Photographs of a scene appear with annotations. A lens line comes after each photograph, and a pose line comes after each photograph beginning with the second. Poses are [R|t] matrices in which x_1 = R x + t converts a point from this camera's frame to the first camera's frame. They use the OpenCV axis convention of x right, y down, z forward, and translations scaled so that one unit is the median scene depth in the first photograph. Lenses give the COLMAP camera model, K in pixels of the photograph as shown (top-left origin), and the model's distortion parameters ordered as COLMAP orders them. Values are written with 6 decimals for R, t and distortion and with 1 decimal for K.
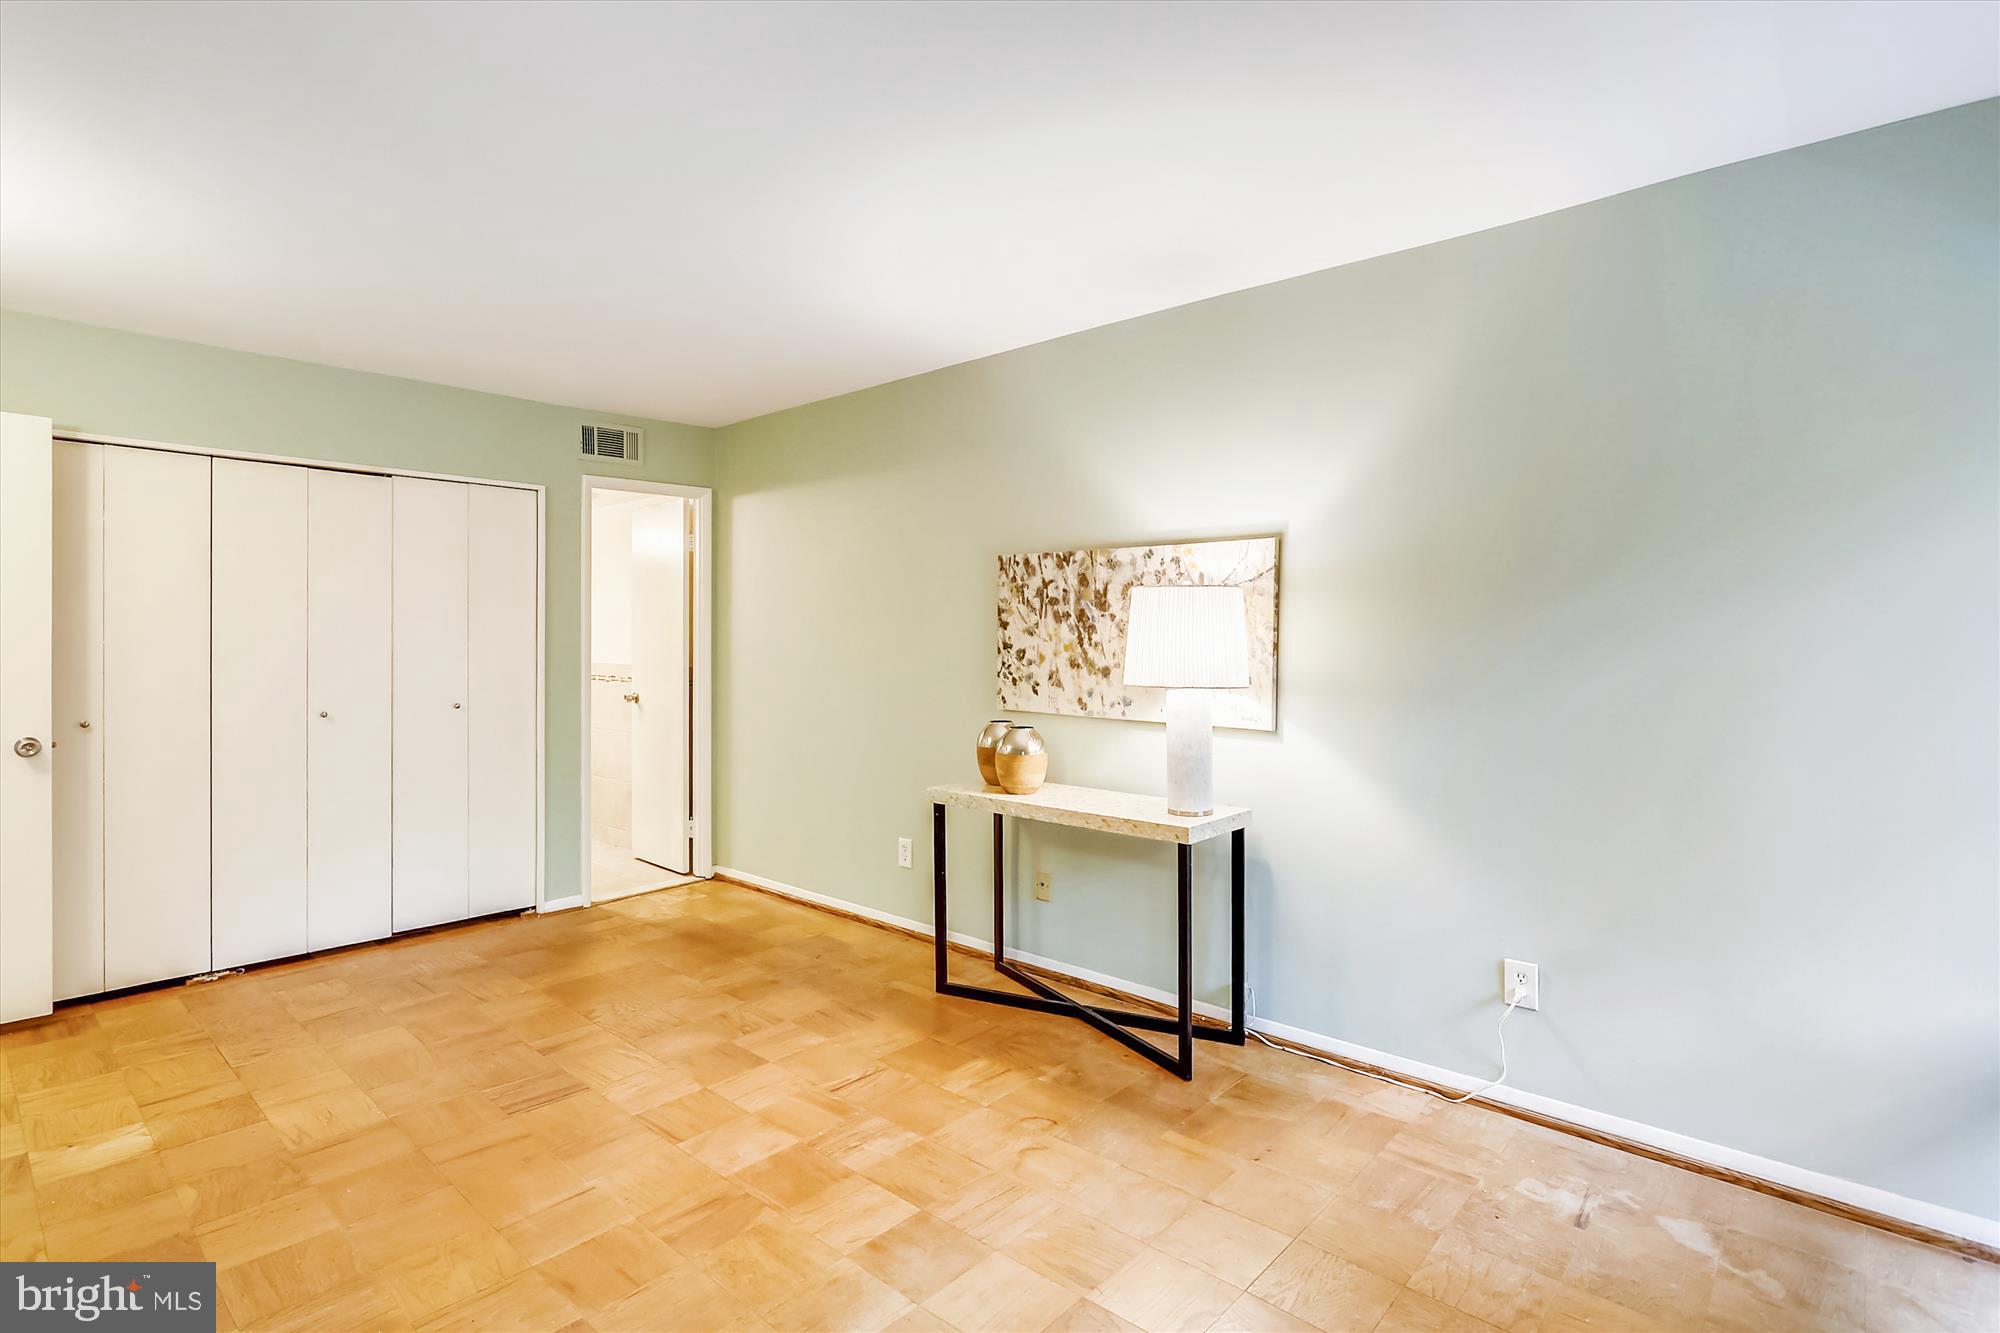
lens RADIAL K [[955.2, 0, 989.8], [0, 955.2, 656.3], [0, 0, 1]] dist [-0.002216, 0.000209]
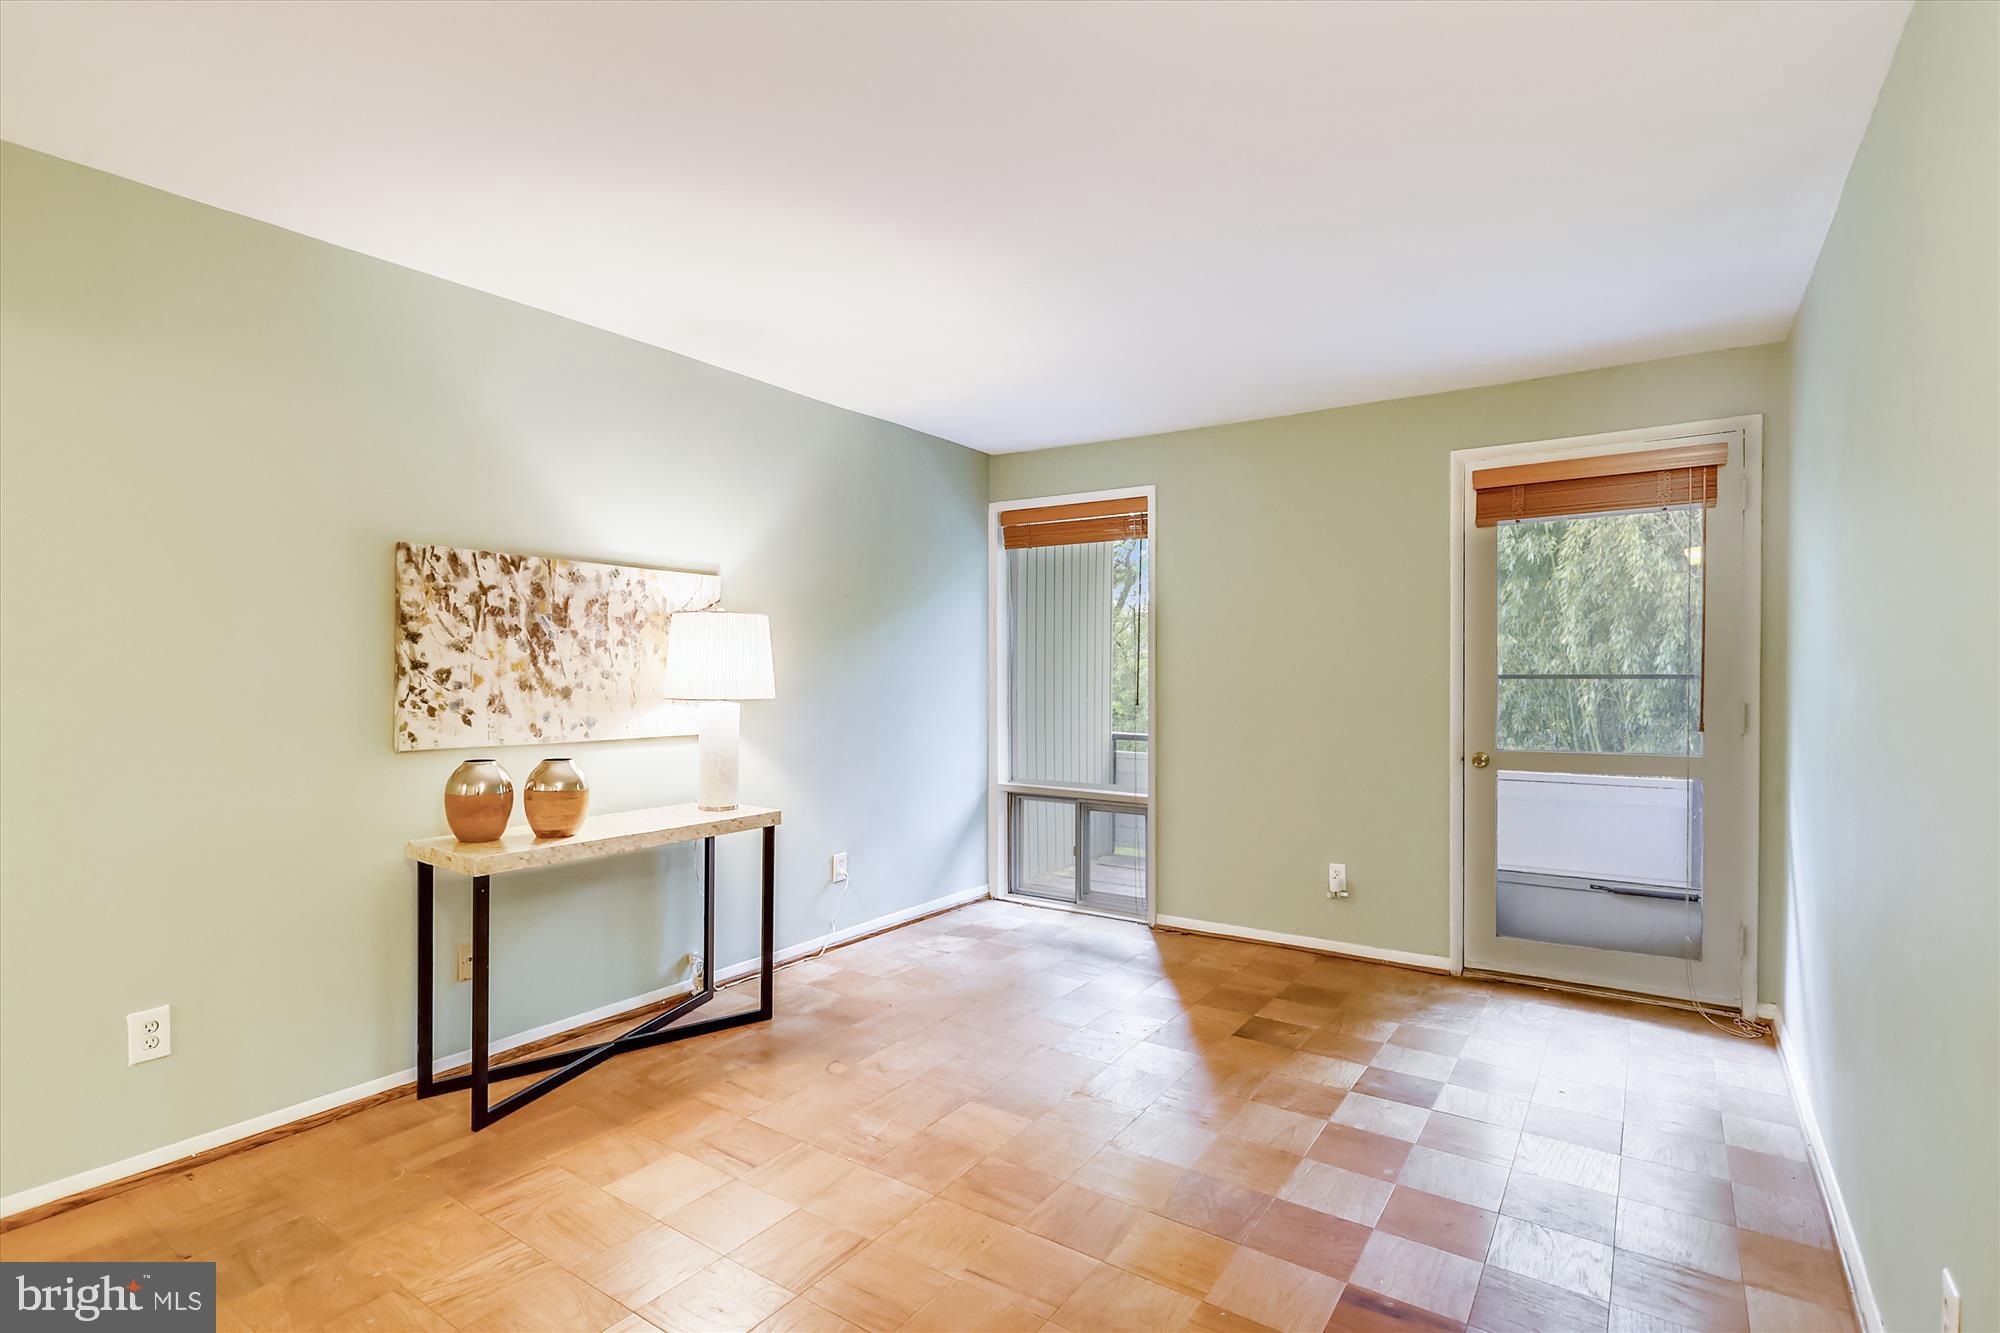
lens RADIAL K [[962.2, 0, 967.3], [0, 962.2, 682.5], [0, 0, 1]] dist [0.007947, 0.000538]
pose [[-0.095066, -0.021442, 0.995240, -0.827304], [0.011078, 0.999683, 0.022596, -0.010063], [-0.995409, 0.013174, -0.094798, 0.682619]]
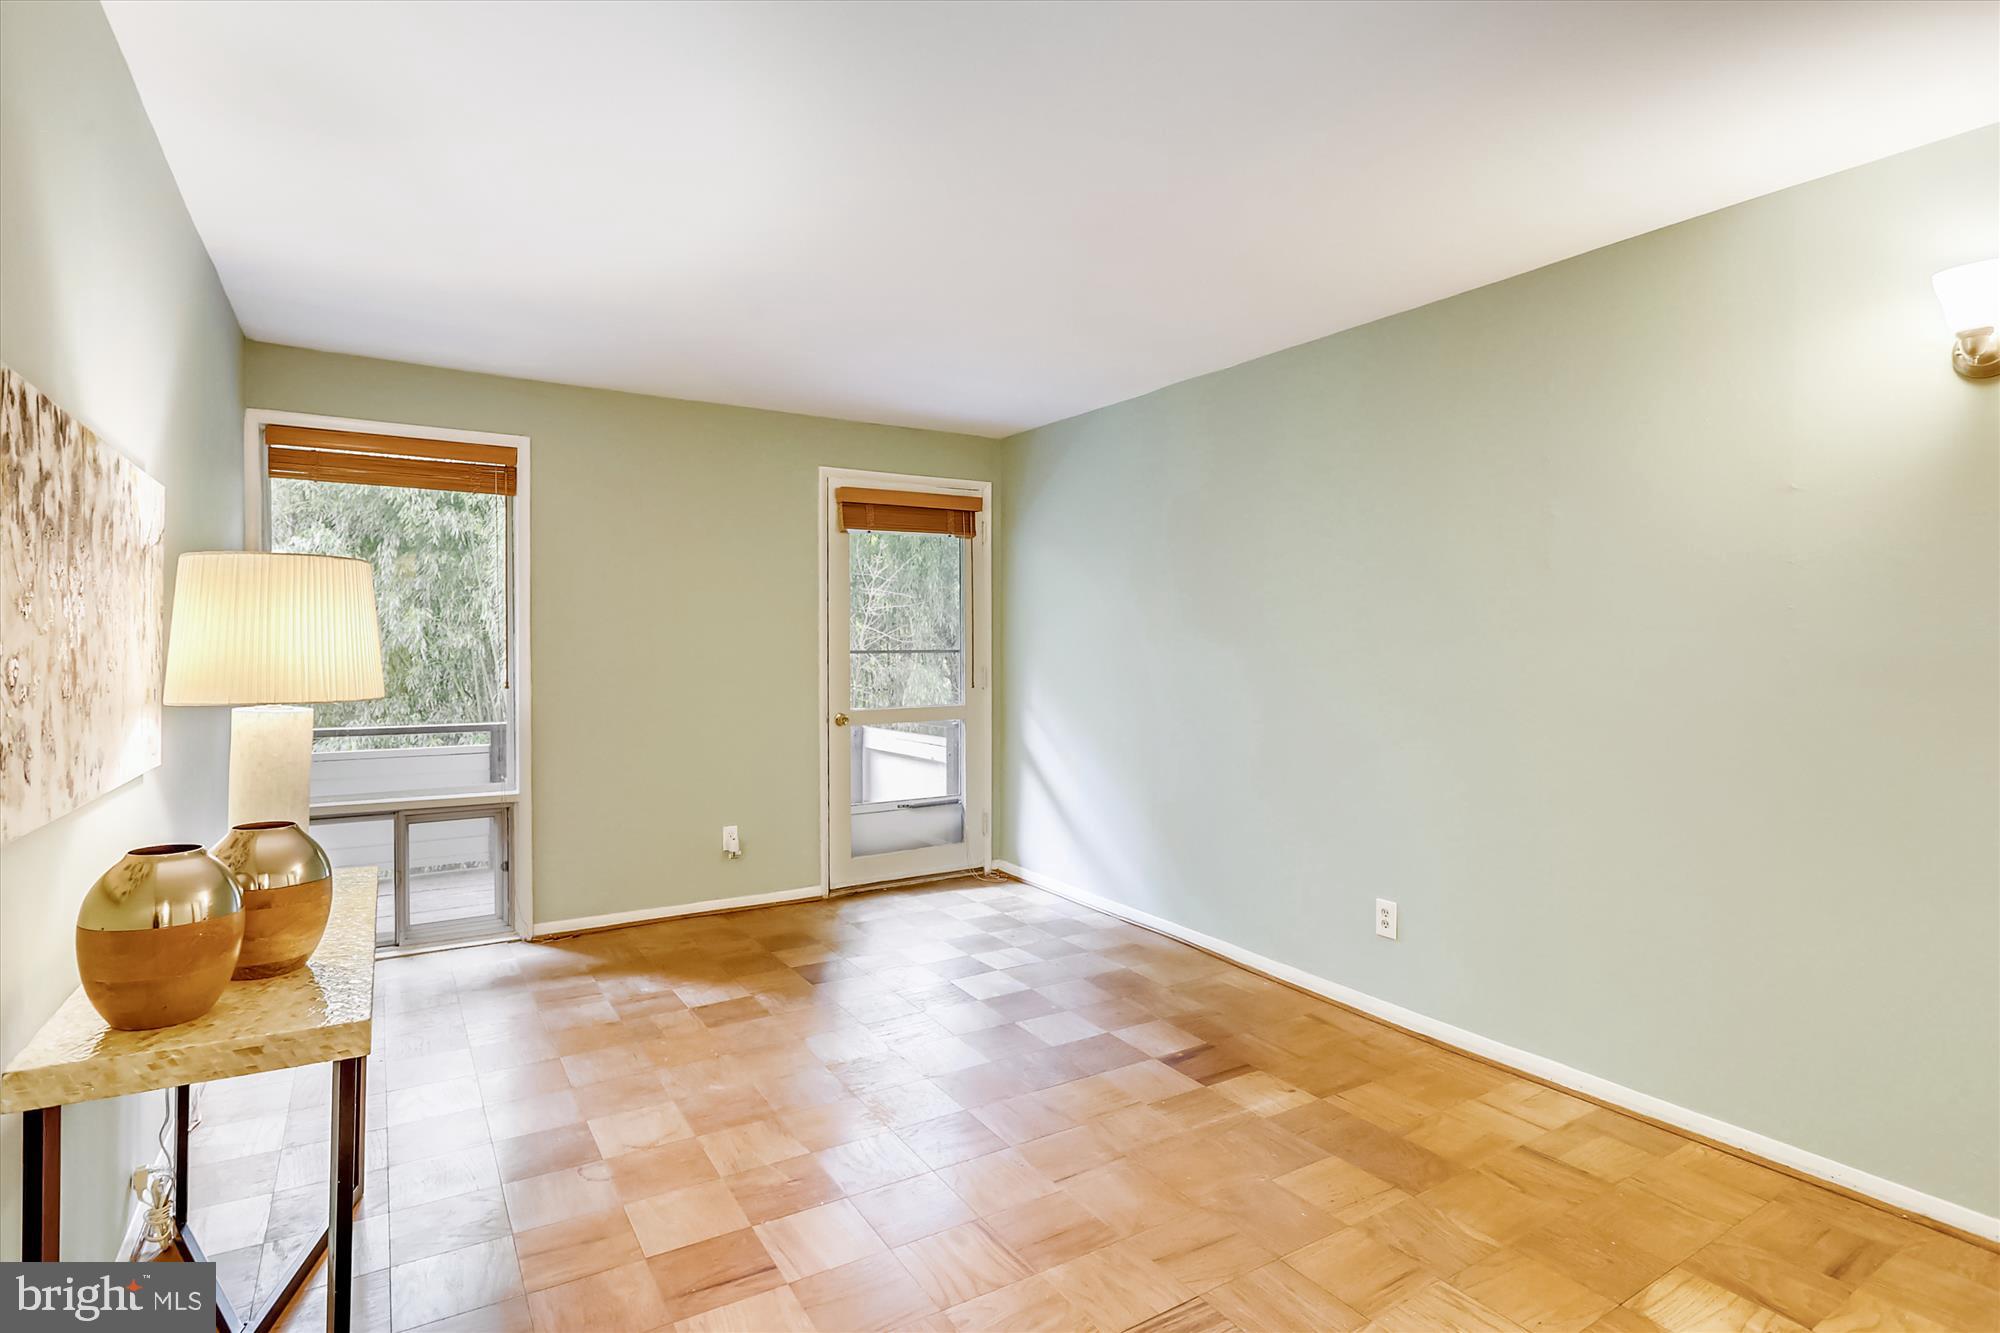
lens RADIAL K [[991.0, 0, 985.4], [0, 991.0, 675.0], [0, 0, 1]] dist [-0.002227, -0.000440]
pose [[-0.945474, -0.019901, 0.325090, -0.425115], [-0.005468, 0.998961, 0.045251, -0.019657], [-0.325653, 0.041006, -0.944600, 1.276106]]
